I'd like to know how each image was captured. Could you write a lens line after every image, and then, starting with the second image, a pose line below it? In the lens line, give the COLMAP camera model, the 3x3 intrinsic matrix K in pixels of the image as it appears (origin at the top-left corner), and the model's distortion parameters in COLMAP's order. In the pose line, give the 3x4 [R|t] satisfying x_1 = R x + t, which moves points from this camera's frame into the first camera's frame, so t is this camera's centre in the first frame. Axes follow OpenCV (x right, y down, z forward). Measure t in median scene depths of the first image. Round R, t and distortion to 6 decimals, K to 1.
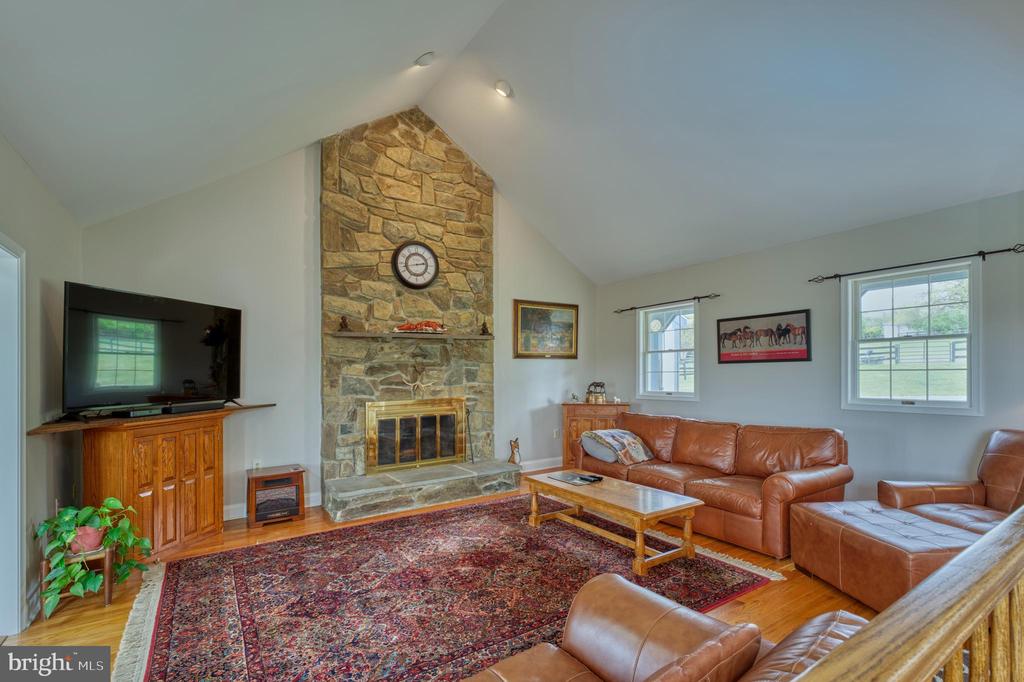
lens RADIAL K [[464.0, 0, 512.7], [0, 464.0, 364.4], [0, 0, 1]] dist [0.009569, 0.000194]
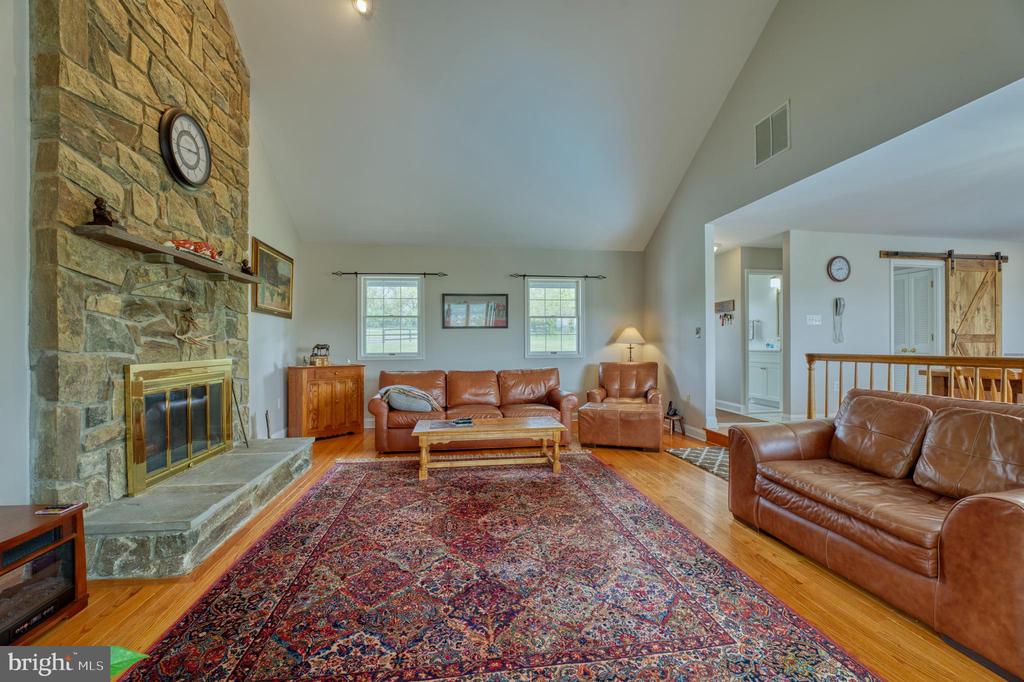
lens RADIAL K [[417.0, 0, 507.5], [0, 417.0, 347.2], [0, 0, 1]] dist [-0.020411, 0.000474]
pose [[0.433466, 0.008839, 0.901127, -0.552362], [-0.013004, 0.999909, -0.003552, 0.055681], [-0.901076, -0.010179, 0.433542, 0.376375]]
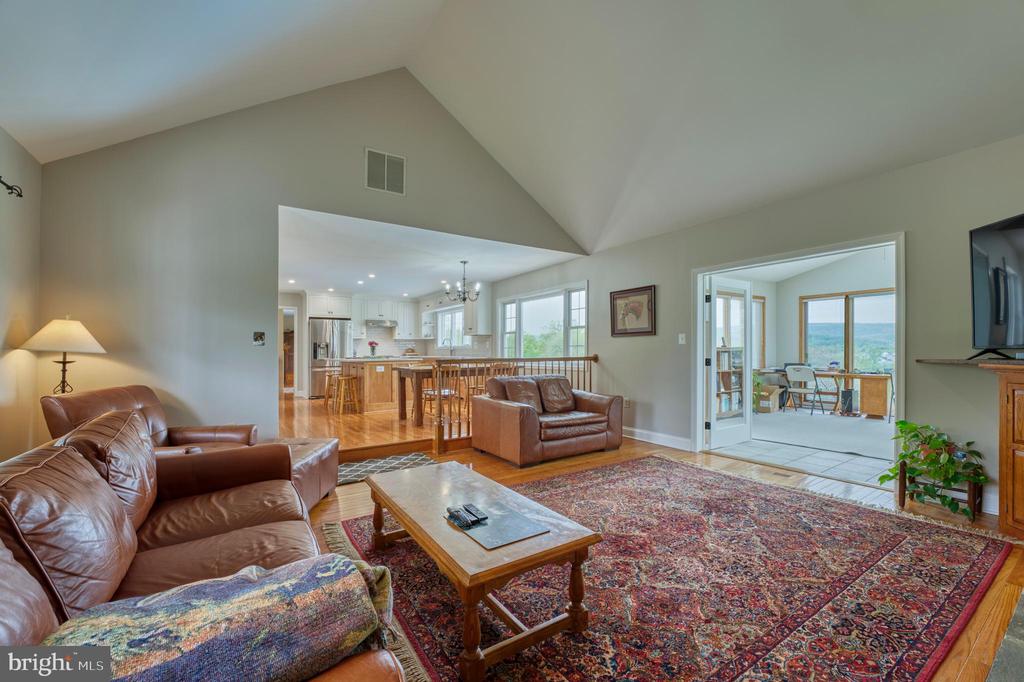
lens RADIAL K [[417.0, 0, 502.6], [0, 417.0, 362.4], [0, 0, 1]] dist [-0.020411, 0.000474]
pose [[-0.999675, 0.019779, 0.016110, 0.089747], [0.019986, 0.999719, 0.012751, 0.055223], [-0.015853, 0.013068, -0.999789, 1.165071]]
